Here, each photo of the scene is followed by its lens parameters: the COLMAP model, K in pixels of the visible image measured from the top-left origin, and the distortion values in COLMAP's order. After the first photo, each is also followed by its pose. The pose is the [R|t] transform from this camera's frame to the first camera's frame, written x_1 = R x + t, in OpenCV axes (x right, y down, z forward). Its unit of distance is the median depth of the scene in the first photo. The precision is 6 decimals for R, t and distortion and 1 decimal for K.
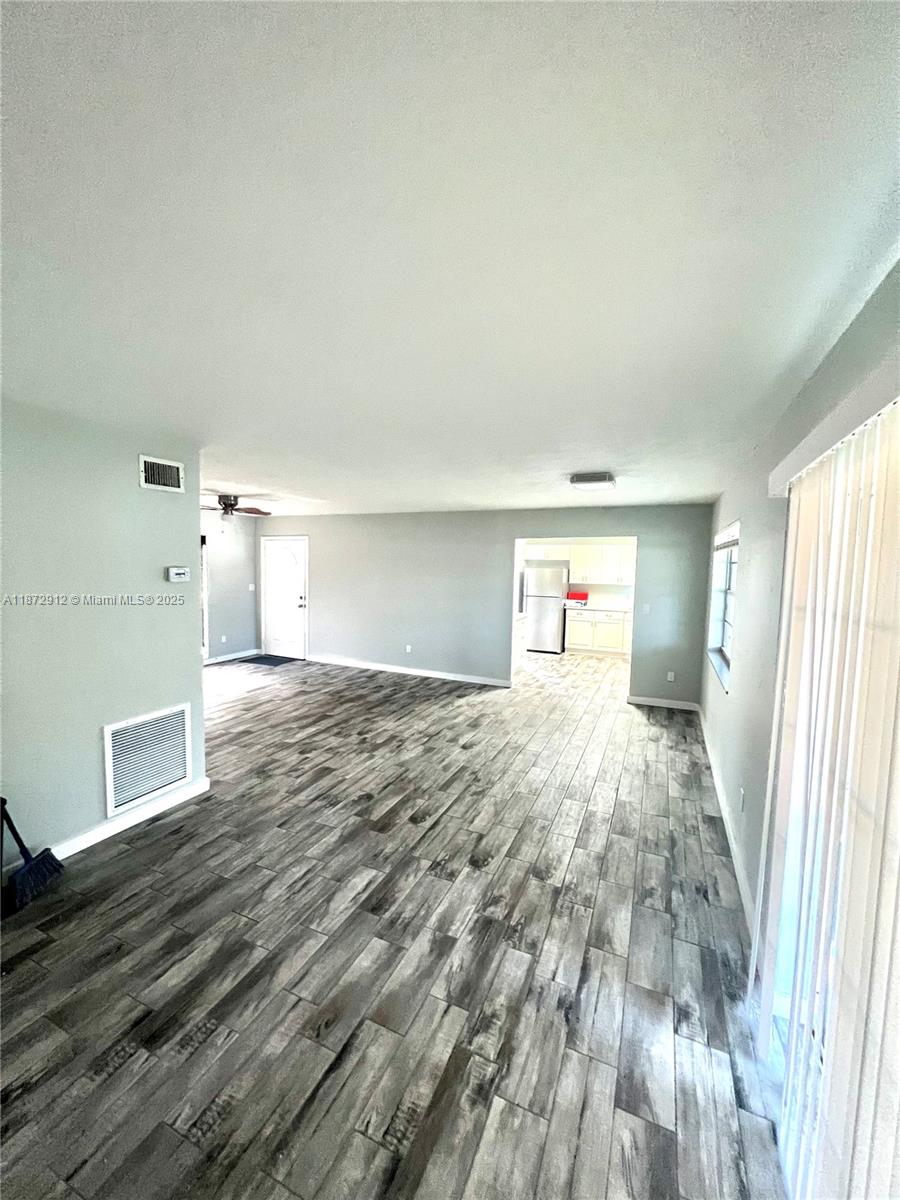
lens RADIAL K [[481.3, 0, 450.0], [0, 481.3, 600.0], [0, 0, 1]] dist [-0.004056, -0.000028]
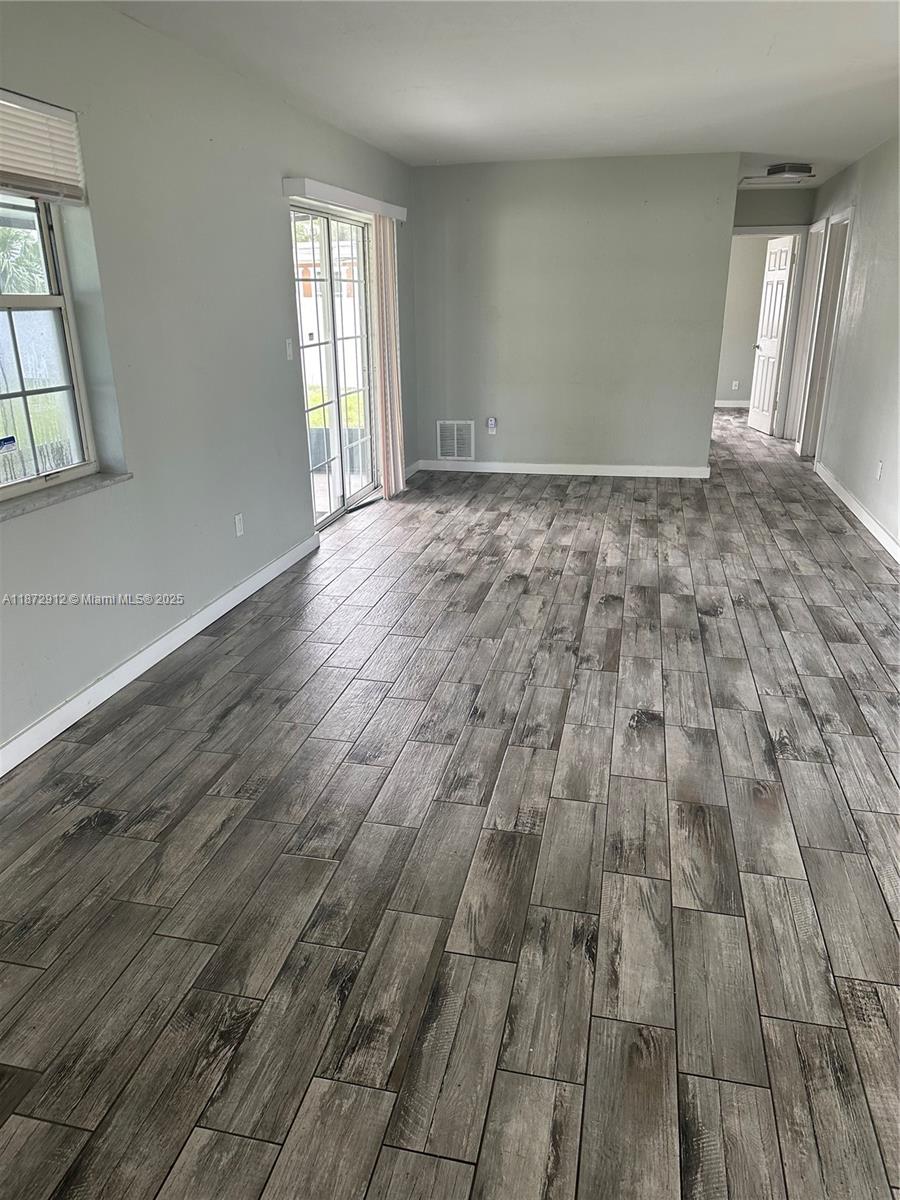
lens RADIAL K [[833.2, 0, 441.2], [0, 833.2, 602.6], [0, 0, 1]] dist [0.168115, -0.330977]
pose [[-0.982173, 0.049732, -0.181280, 0.445389], [-0.027698, 0.915555, 0.401238, -0.077923], [0.185926, 0.399107, -0.897856, 2.136282]]
